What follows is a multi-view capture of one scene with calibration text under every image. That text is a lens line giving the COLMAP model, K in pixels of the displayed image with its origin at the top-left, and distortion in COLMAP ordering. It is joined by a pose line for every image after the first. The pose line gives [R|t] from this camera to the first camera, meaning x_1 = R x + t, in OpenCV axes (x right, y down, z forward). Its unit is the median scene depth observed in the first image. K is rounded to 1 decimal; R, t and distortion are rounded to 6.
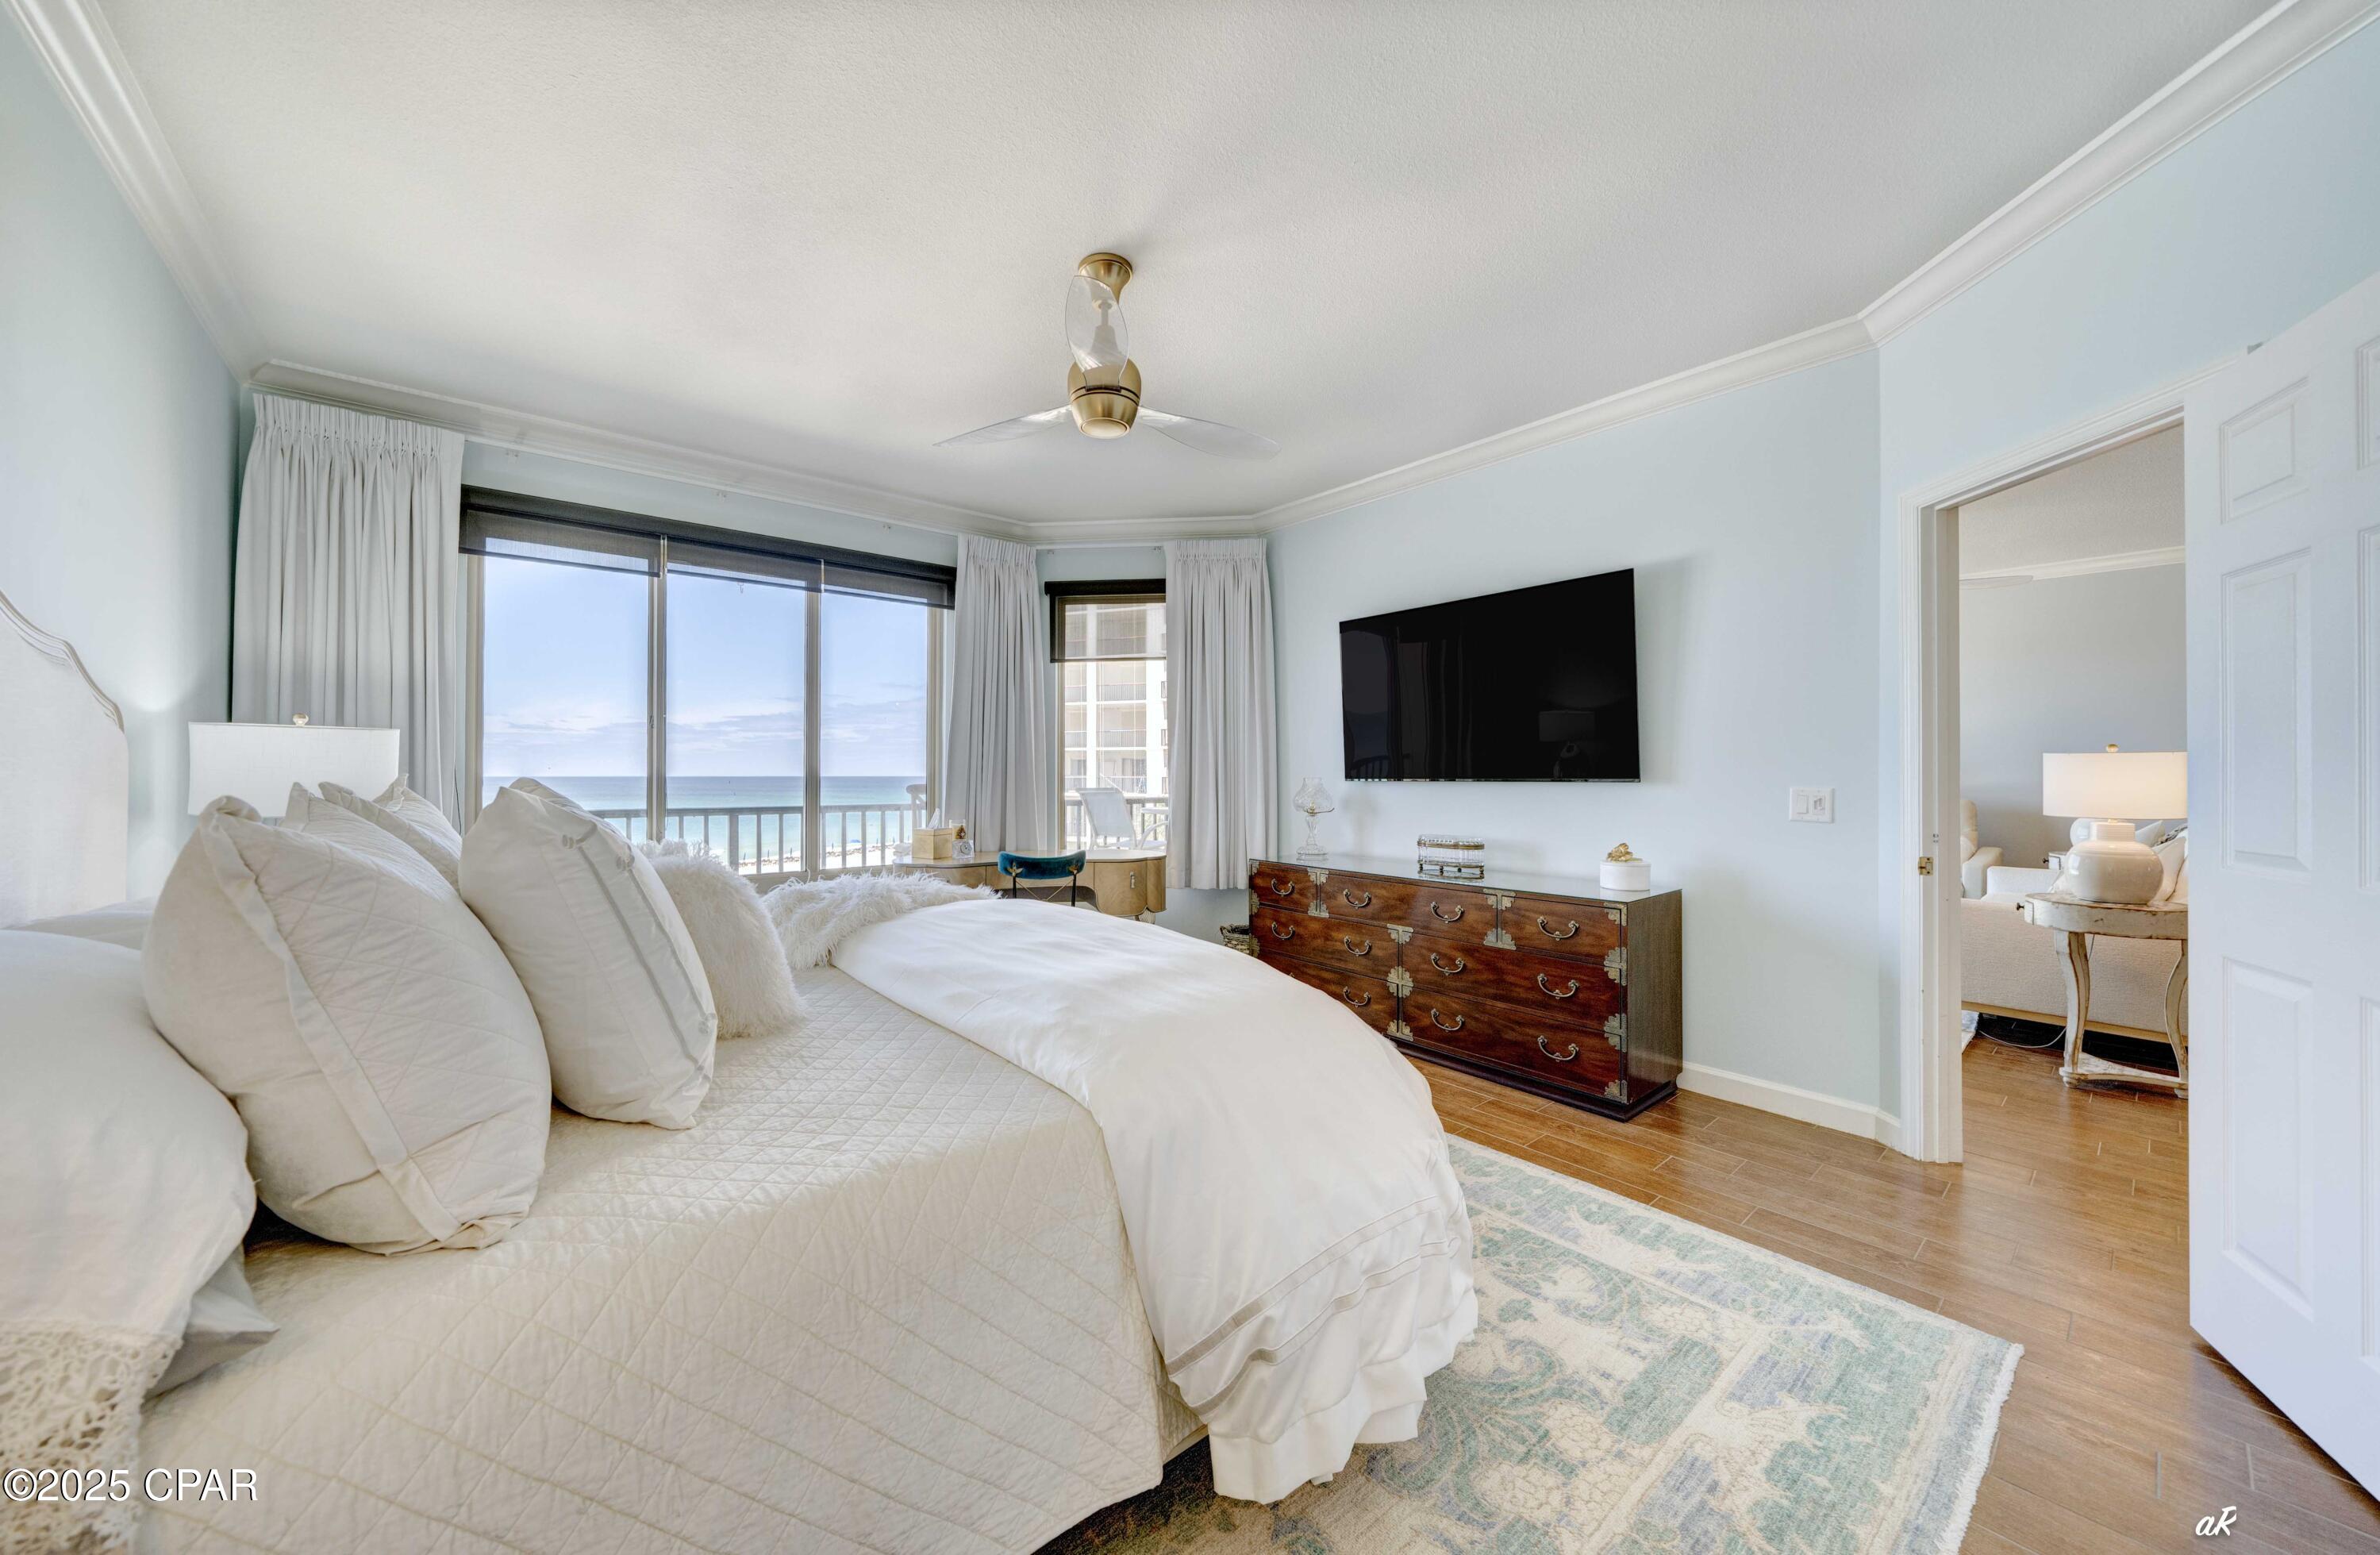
lens RADIAL K [[852.7, 0, 1175.4], [0, 852.7, 768.3], [0, 0, 1]] dist [-0.006637, 0.000023]
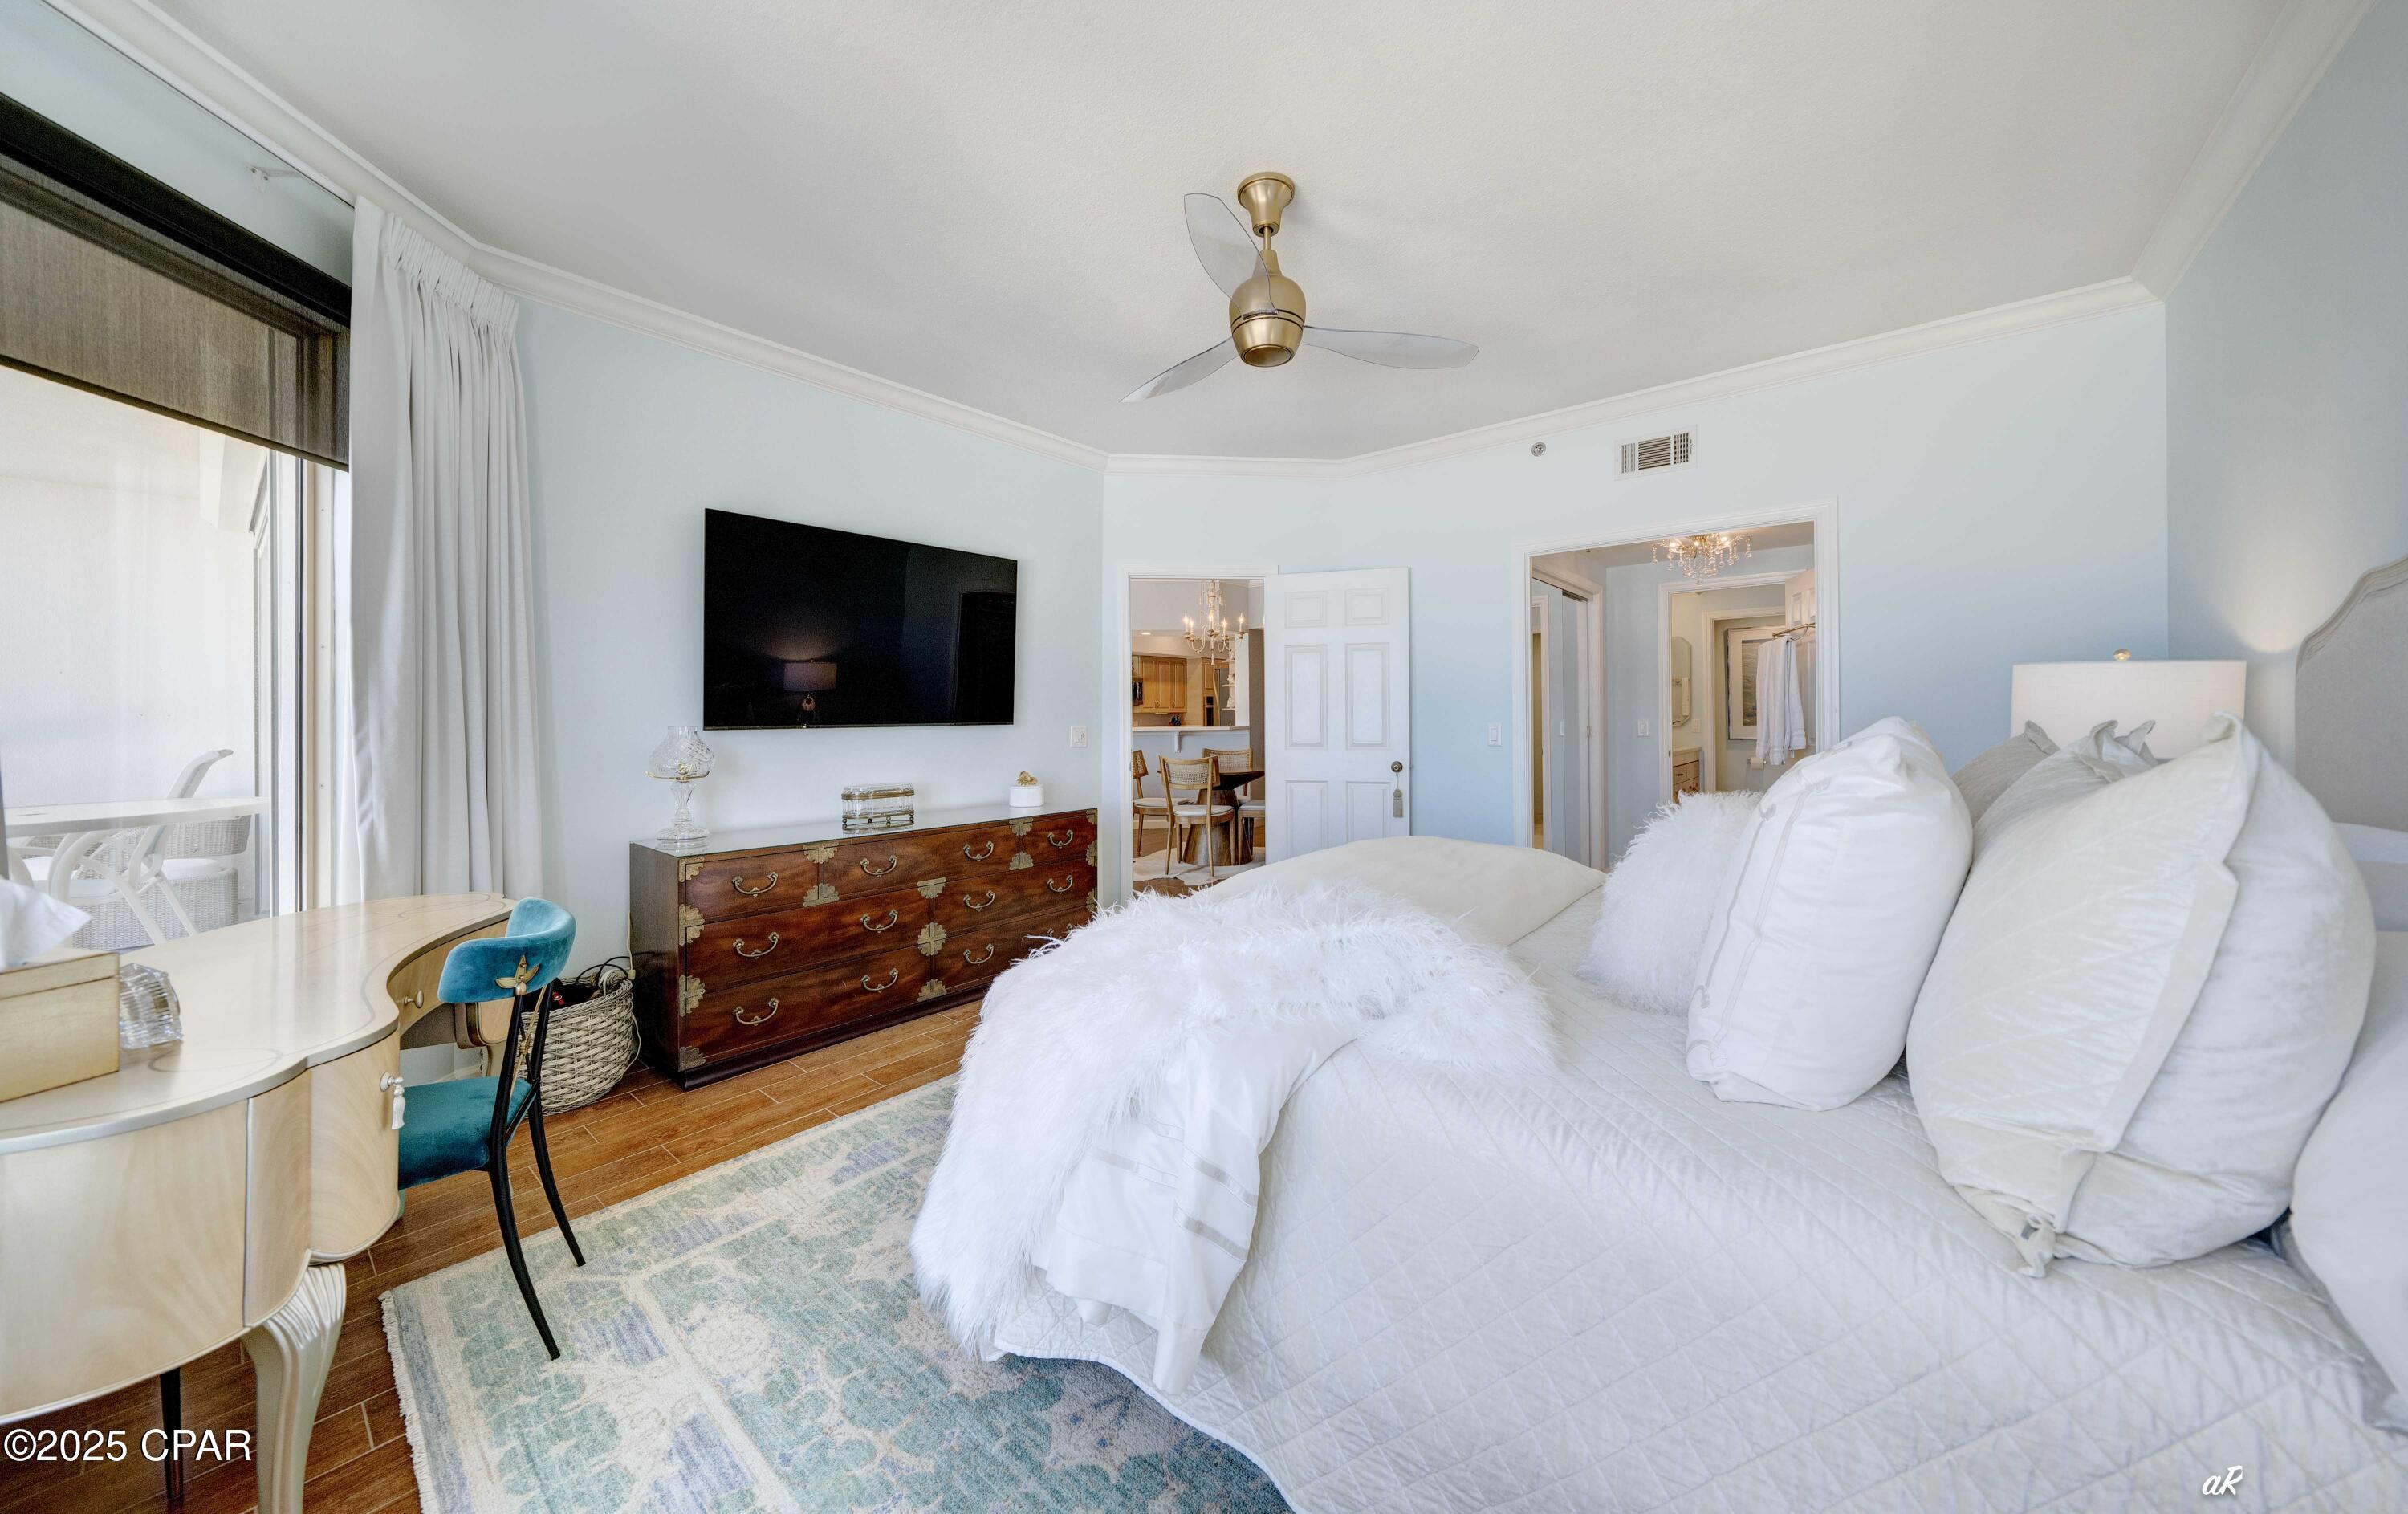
lens RADIAL K [[817.5, 0, 1203.7], [0, 817.5, 712.6], [0, 0, 1]] dist [-0.000032, -0.000001]
pose [[-0.182739, 0.004827, 0.983150, -0.665546], [0.001281, 0.999988, -0.004672, 0.003873], [-0.983161, 0.000406, -0.182743, 0.846531]]
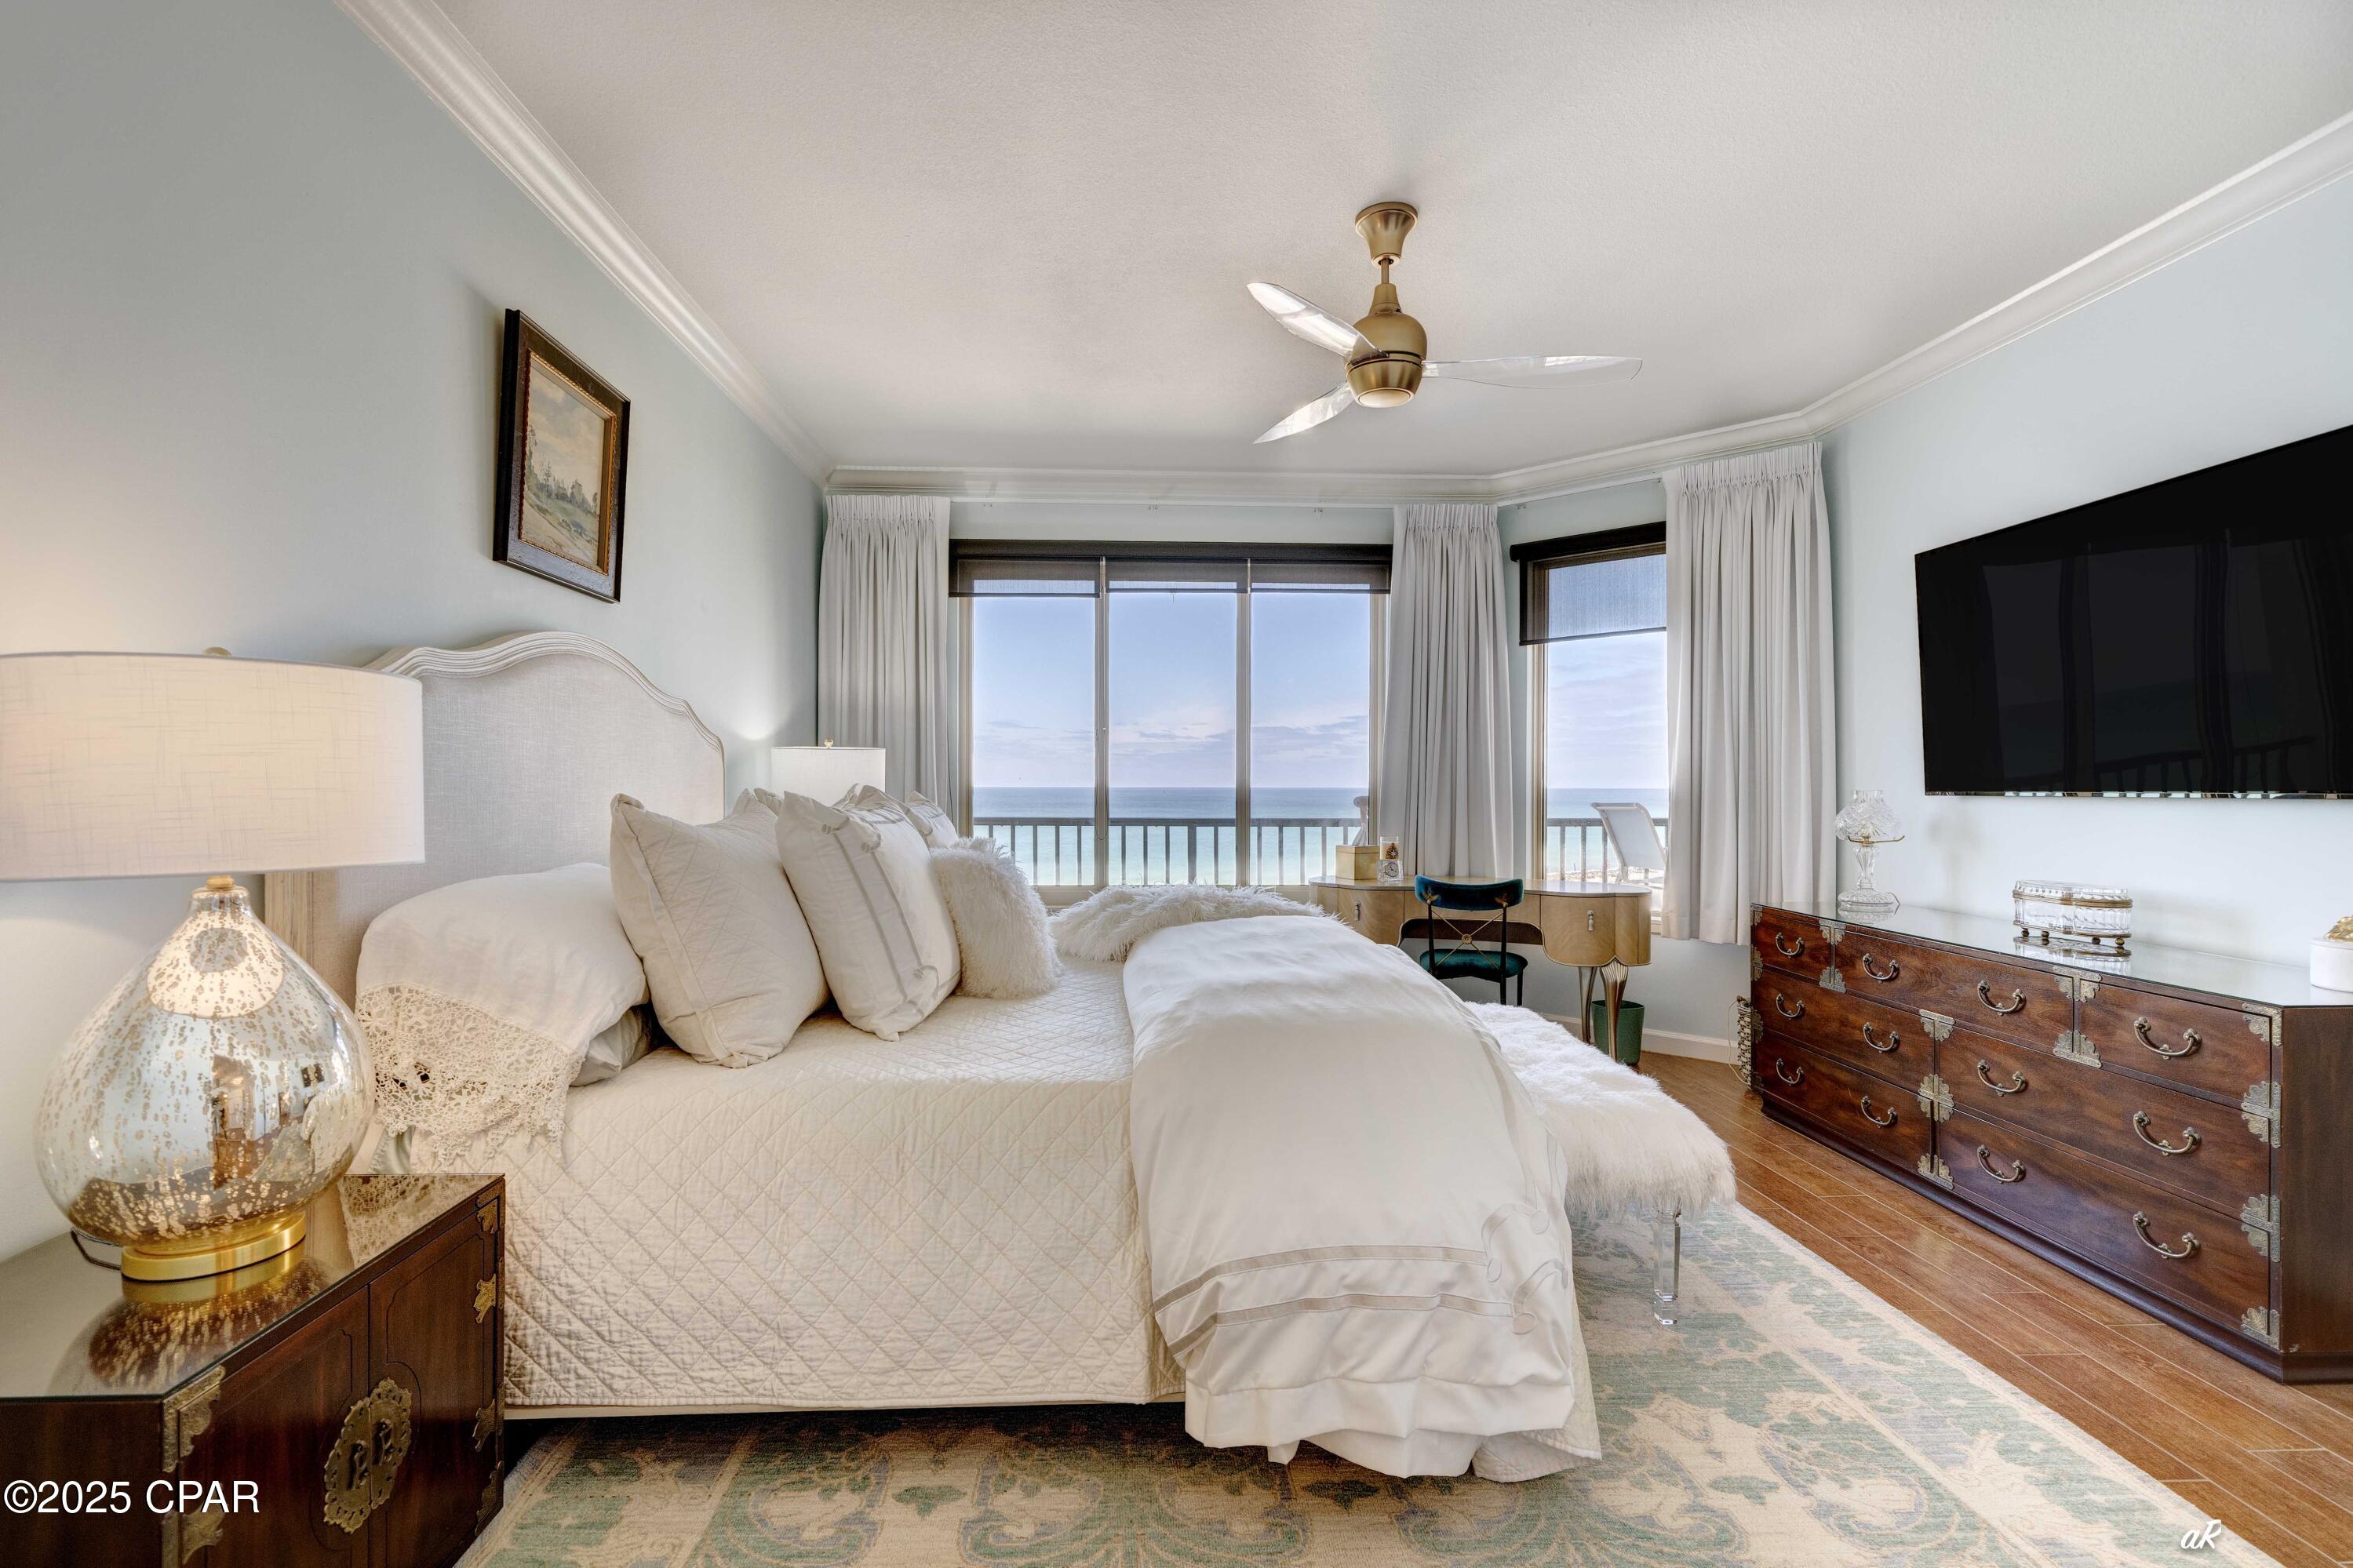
lens RADIAL K [[1110.4, 0, 1147.4], [0, 1110.4, 796.3], [0, 0, 1]] dist [-0.000141, 0.000505]
pose [[0.790237, 0.007230, -0.612759, 0.299134], [0.002860, 0.999876, 0.015486, 0.000587], [0.612795, -0.013990, 0.790118, -0.055762]]
